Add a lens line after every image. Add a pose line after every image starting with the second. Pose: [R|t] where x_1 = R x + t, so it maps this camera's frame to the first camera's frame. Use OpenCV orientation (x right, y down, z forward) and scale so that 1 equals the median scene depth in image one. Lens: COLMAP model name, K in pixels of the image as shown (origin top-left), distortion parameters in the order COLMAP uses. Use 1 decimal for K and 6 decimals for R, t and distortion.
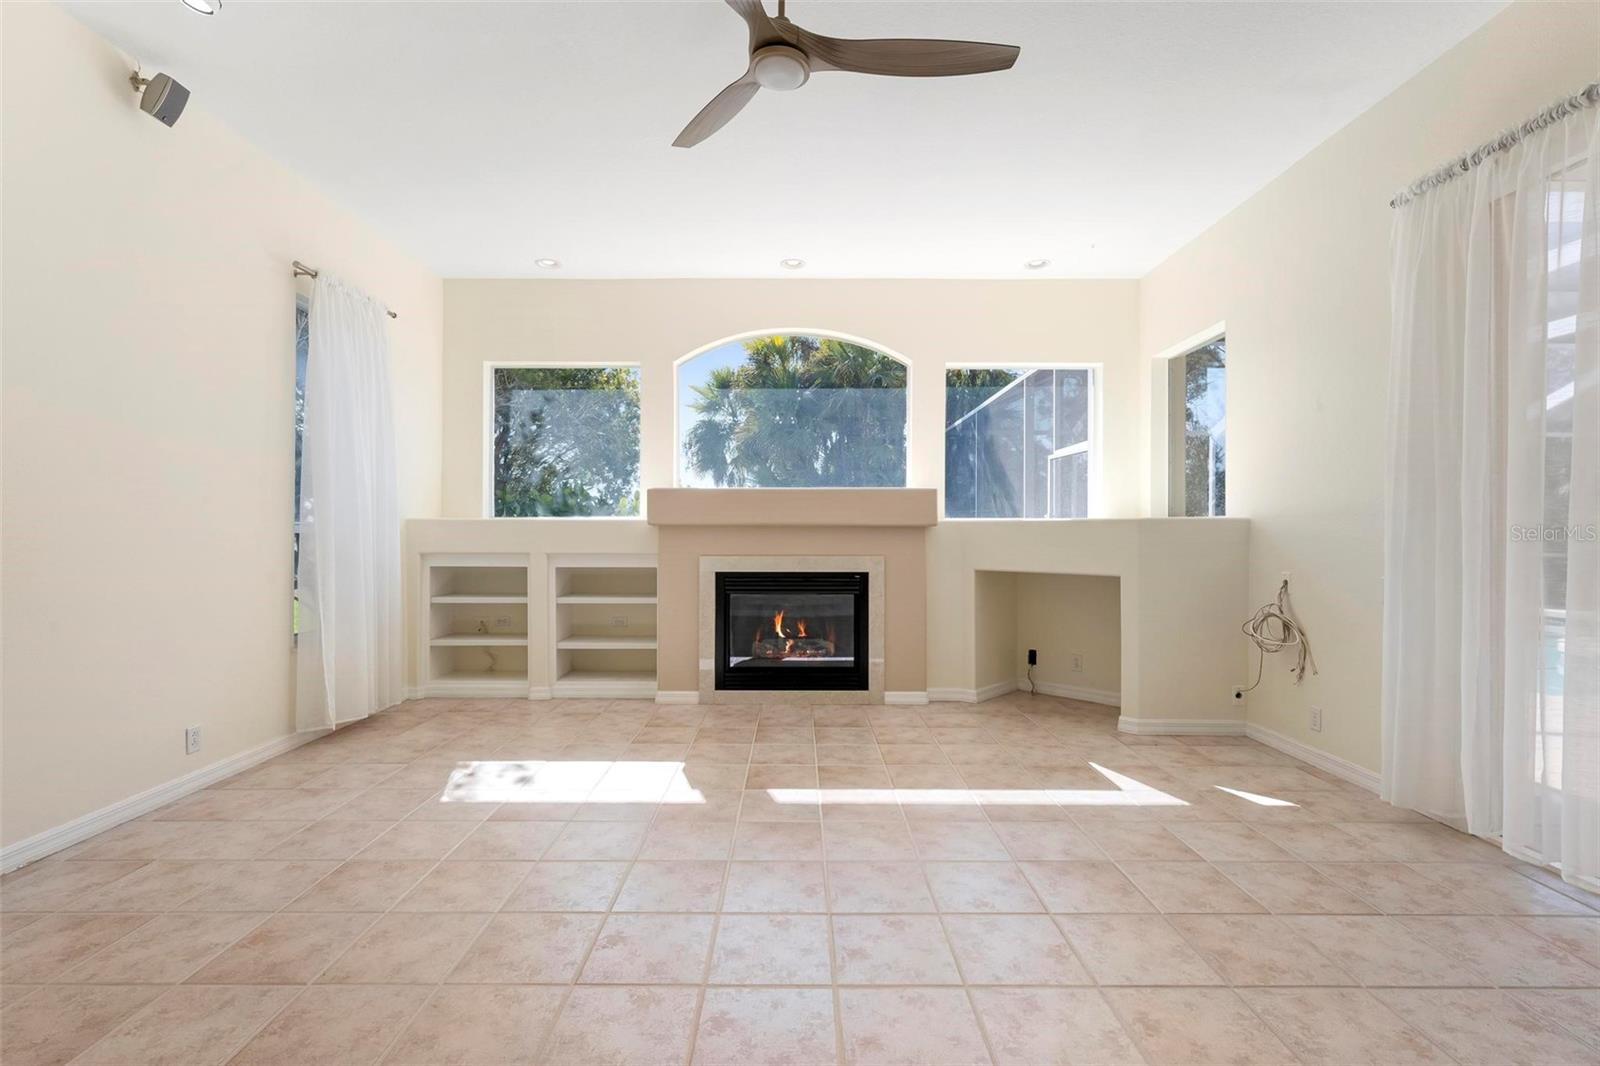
lens RADIAL K [[703.7, 0, 793.0], [0, 703.7, 536.8], [0, 0, 1]] dist [0.000633, -0.000031]
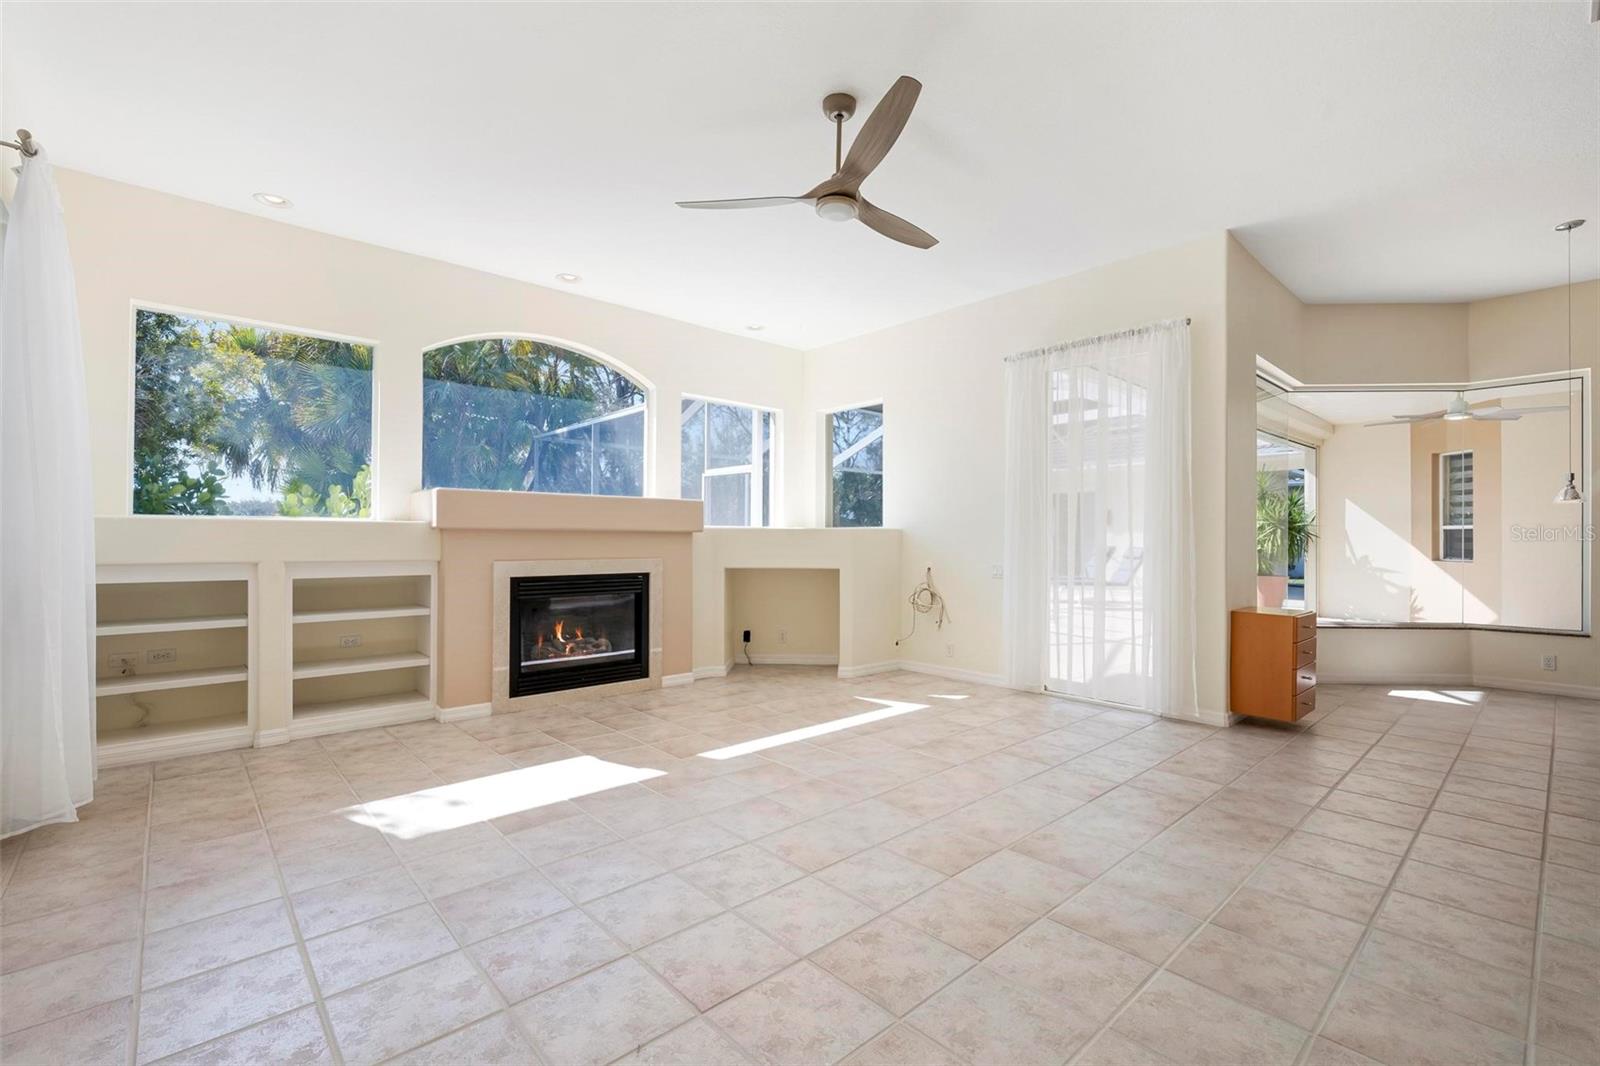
lens RADIAL K [[703.7, 0, 796.1], [0, 703.7, 535.5], [0, 0, 1]] dist [0.000633, -0.000031]
pose [[0.738716, 0.003929, 0.674005, -0.480207], [0.001493, 0.999971, -0.007466, 0.000002], [-0.674015, 0.006522, 0.738689, 0.008572]]
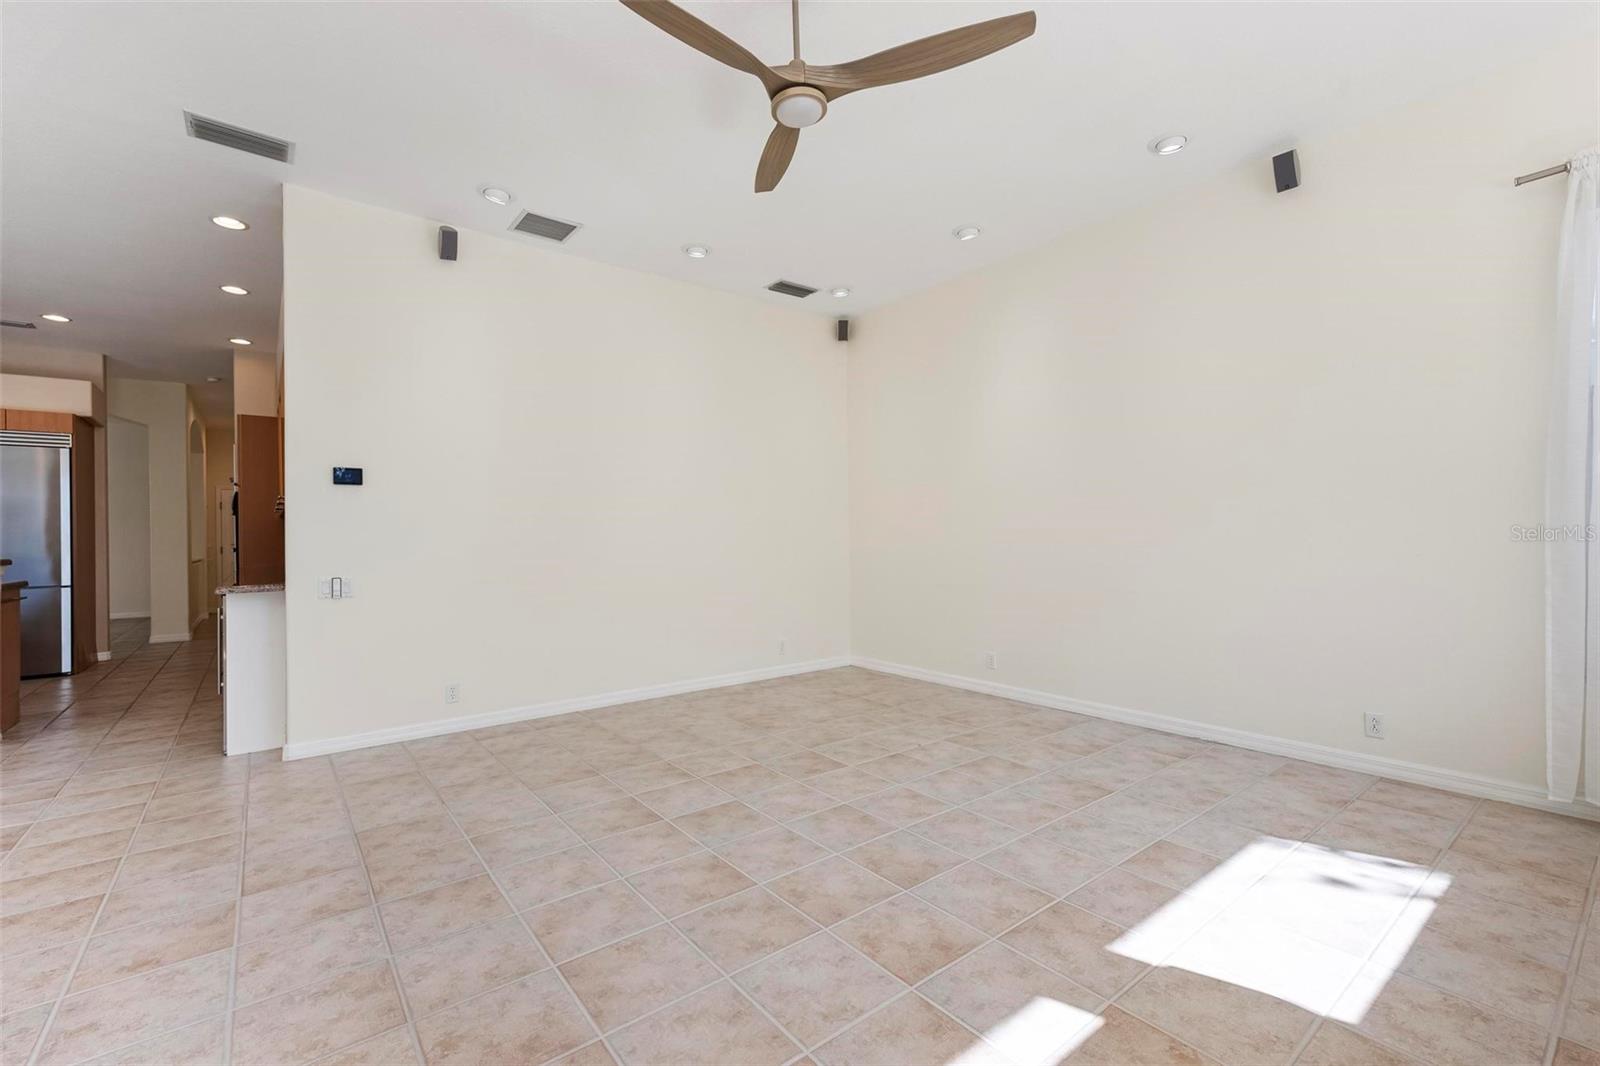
lens RADIAL K [[668.2, 0, 805.2], [0, 668.2, 535.0], [0, 0, 1]] dist [0.001009, 0.000015]
pose [[-0.779106, 0.007428, -0.626849, 0.293466], [0.008746, 0.999961, 0.000978, -0.002780], [0.626832, -0.004721, -0.779140, 0.846151]]
